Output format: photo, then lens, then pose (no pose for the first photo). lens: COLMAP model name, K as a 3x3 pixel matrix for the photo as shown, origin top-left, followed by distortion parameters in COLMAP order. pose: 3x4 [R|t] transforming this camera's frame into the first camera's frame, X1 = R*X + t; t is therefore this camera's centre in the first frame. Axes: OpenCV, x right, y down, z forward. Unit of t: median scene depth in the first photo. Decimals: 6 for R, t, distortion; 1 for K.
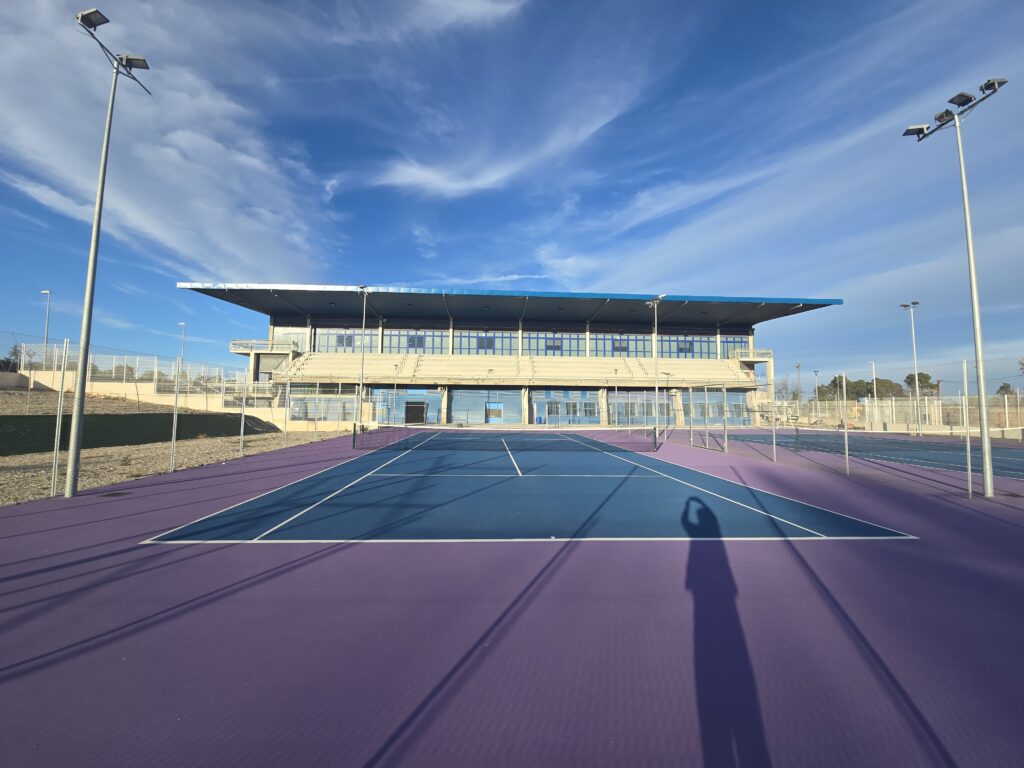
lens RADIAL K [[413.3, 0, 512.8], [0, 413.3, 348.0], [0, 0, 1]] dist [0.003169, -0.000037]
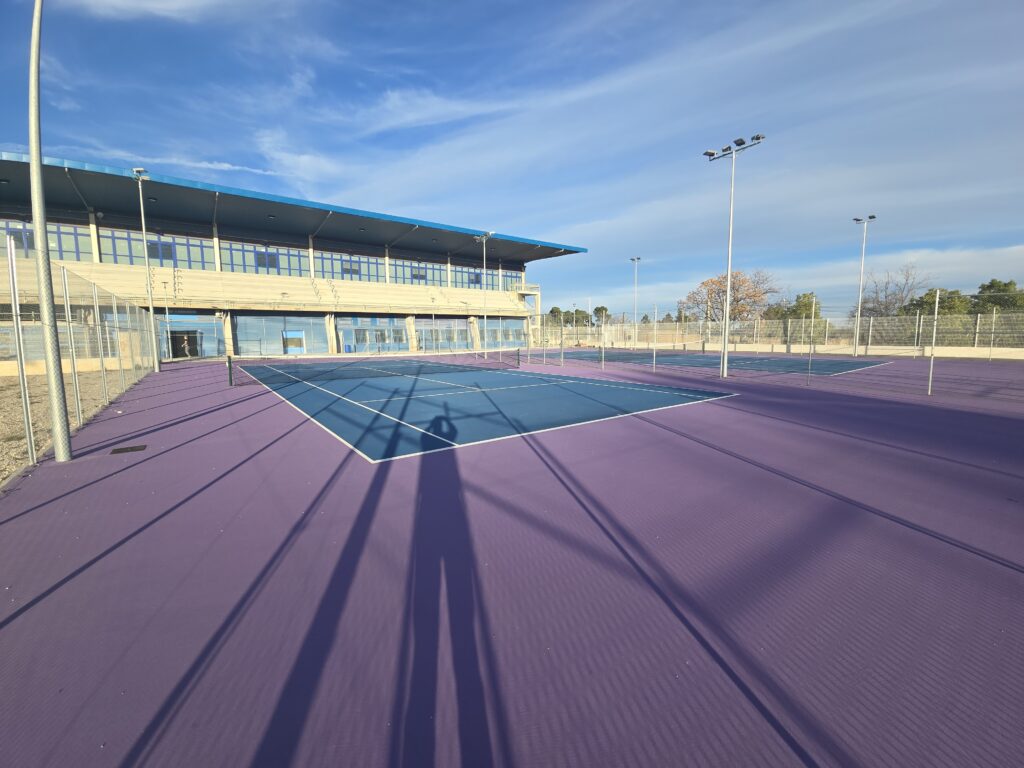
lens RADIAL K [[412.7, 0, 512.0], [0, 412.7, 384.0], [0, 0, 1]] dist [0.006857, 0.000002]
pose [[0.835345, -0.081510, 0.543649, -0.131914], [-0.062592, 0.968412, 0.241371, -0.002409], [-0.546151, -0.235656, 0.803857, -0.011130]]
